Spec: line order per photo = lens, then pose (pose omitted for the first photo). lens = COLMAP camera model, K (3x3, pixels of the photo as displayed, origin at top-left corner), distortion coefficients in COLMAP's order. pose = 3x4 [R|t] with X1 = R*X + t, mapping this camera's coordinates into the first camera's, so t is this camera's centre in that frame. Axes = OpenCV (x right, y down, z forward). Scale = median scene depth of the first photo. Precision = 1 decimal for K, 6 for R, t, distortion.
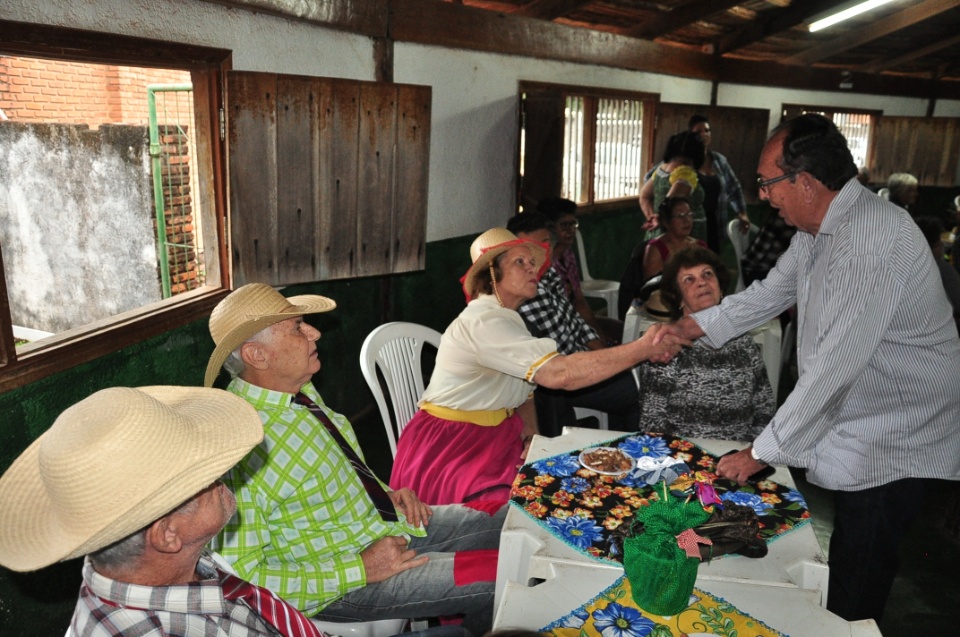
lens RADIAL K [[733.4, 0, 480.0], [0, 733.4, 318.5], [0, 0, 1]] dist [-0.170571, 0.119703]
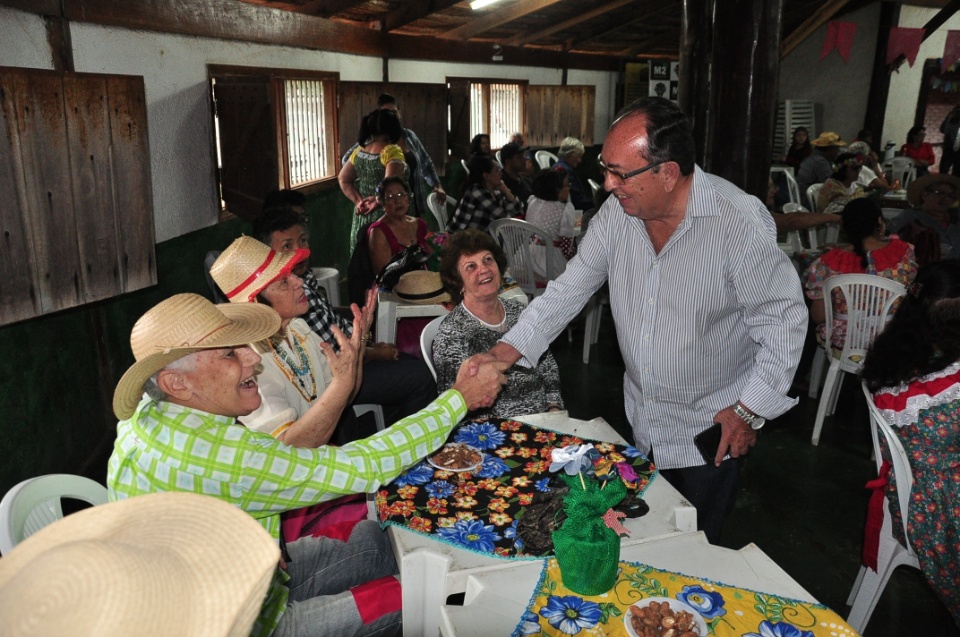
lens RADIAL K [[733.4, 0, 480.0], [0, 733.4, 318.5], [0, 0, 1]] dist [-0.170571, 0.119703]
pose [[0.885346, -0.148424, 0.440604, -0.128729], [0.133707, 0.988922, 0.064461, -0.031889], [-0.445291, 0.001841, 0.895384, 0.057099]]
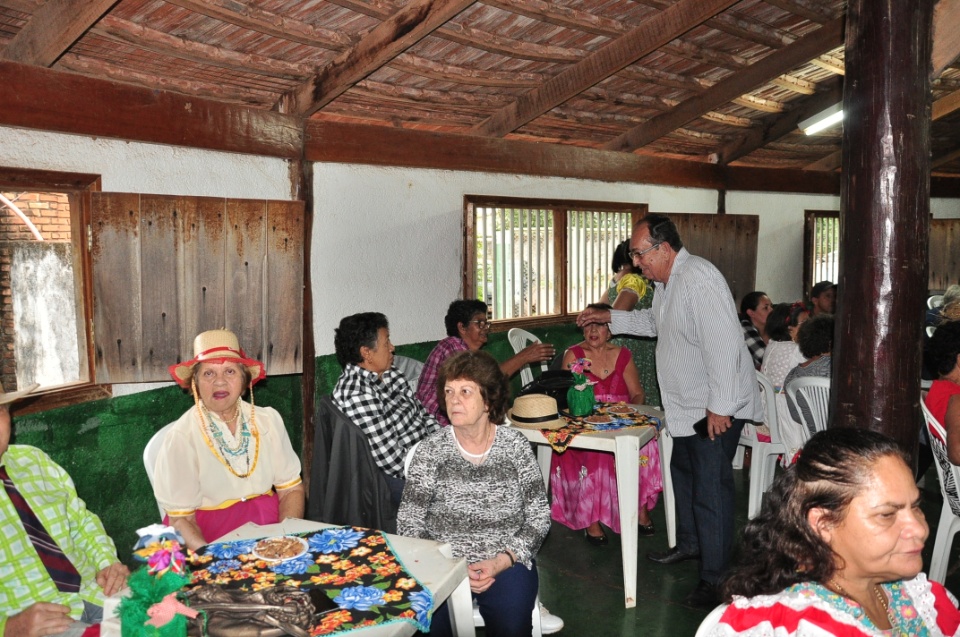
lens RADIAL K [[738.2, 0, 480.0], [0, 738.2, 318.5], [0, 0, 1]] dist [-0.176631, 0.135560]
pose [[0.986790, -0.005544, -0.161910, 0.383642], [-0.021077, 0.986527, -0.162236, 0.023007], [0.160628, 0.163506, 0.973378, 0.011032]]
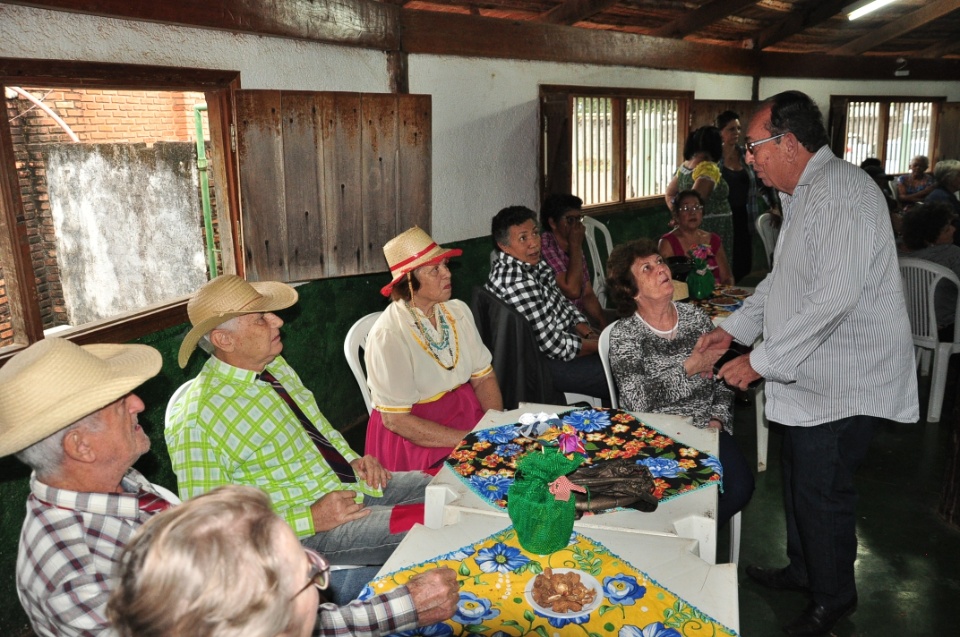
lens RADIAL K [[738.2, 0, 480.0], [0, 738.2, 318.5], [0, 0, 1]] dist [-0.176631, 0.135560]
pose [[0.993619, -0.014164, -0.111896, 0.126592], [0.013059, 0.999859, -0.010602, 0.024284], [0.112030, 0.009073, 0.993663, -0.065863]]
